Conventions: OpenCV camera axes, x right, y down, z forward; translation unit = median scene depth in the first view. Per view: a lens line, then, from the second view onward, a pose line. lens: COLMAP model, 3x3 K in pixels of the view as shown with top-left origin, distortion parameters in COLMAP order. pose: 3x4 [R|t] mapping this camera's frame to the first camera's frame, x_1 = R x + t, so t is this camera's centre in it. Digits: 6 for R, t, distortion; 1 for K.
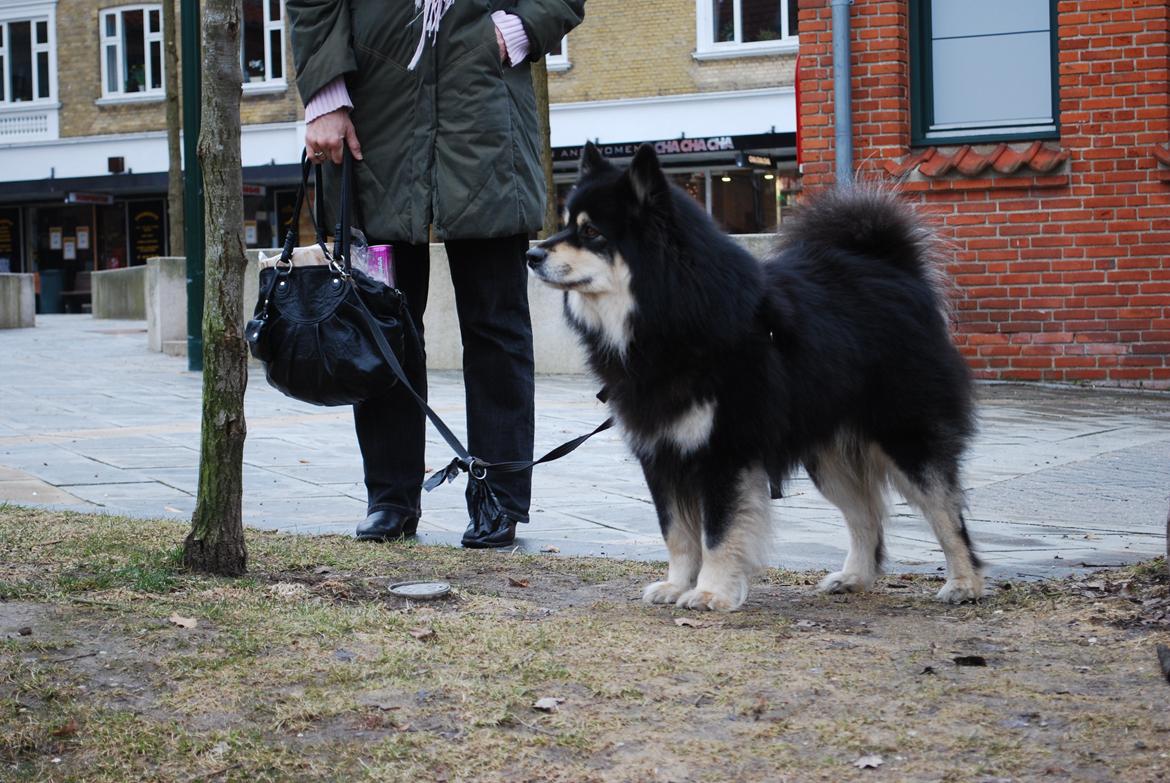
lens RADIAL K [[2664.6, 0, 585.0], [0, 2664.6, 391.5], [0, 0, 1]] dist [0.061940, -0.064571]
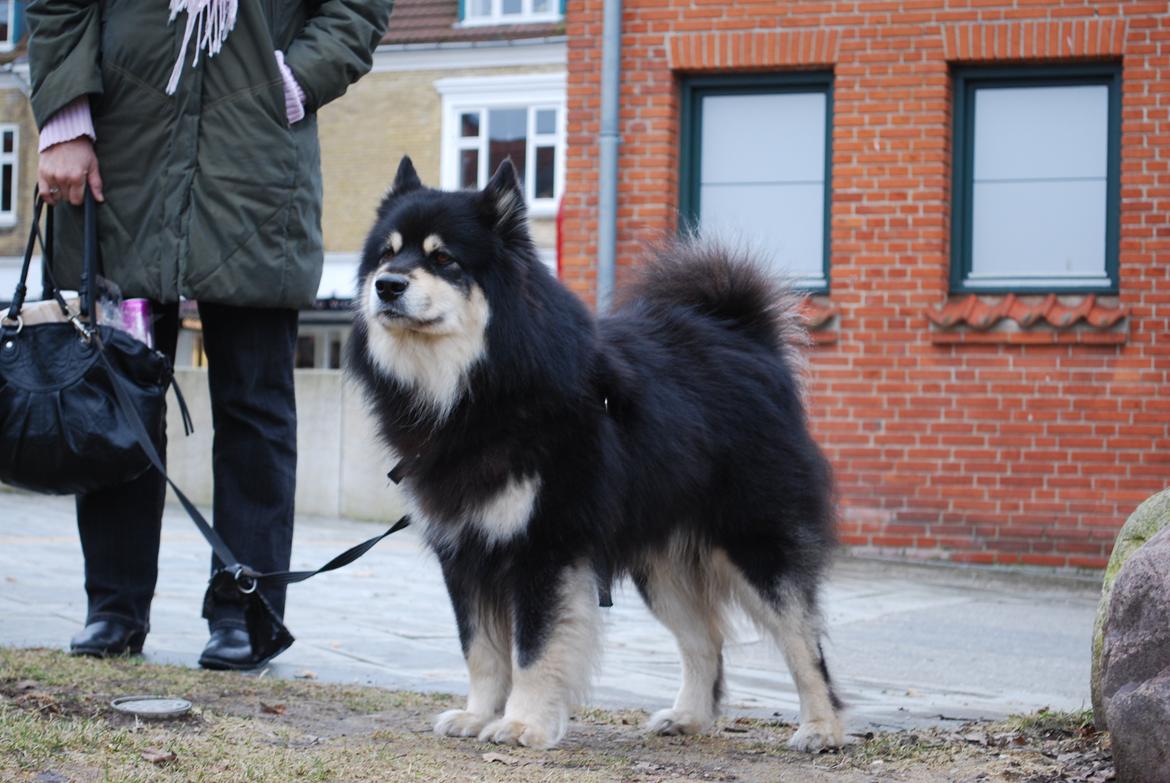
lens RADIAL K [[2664.6, 0, 585.0], [0, 2664.6, 391.5], [0, 0, 1]] dist [0.061940, -0.064571]
pose [[0.993413, 0.052741, 0.101726, -0.018396], [-0.046166, 0.996755, -0.065946, 0.025303], [-0.104874, 0.060816, 0.992624, 0.182317]]
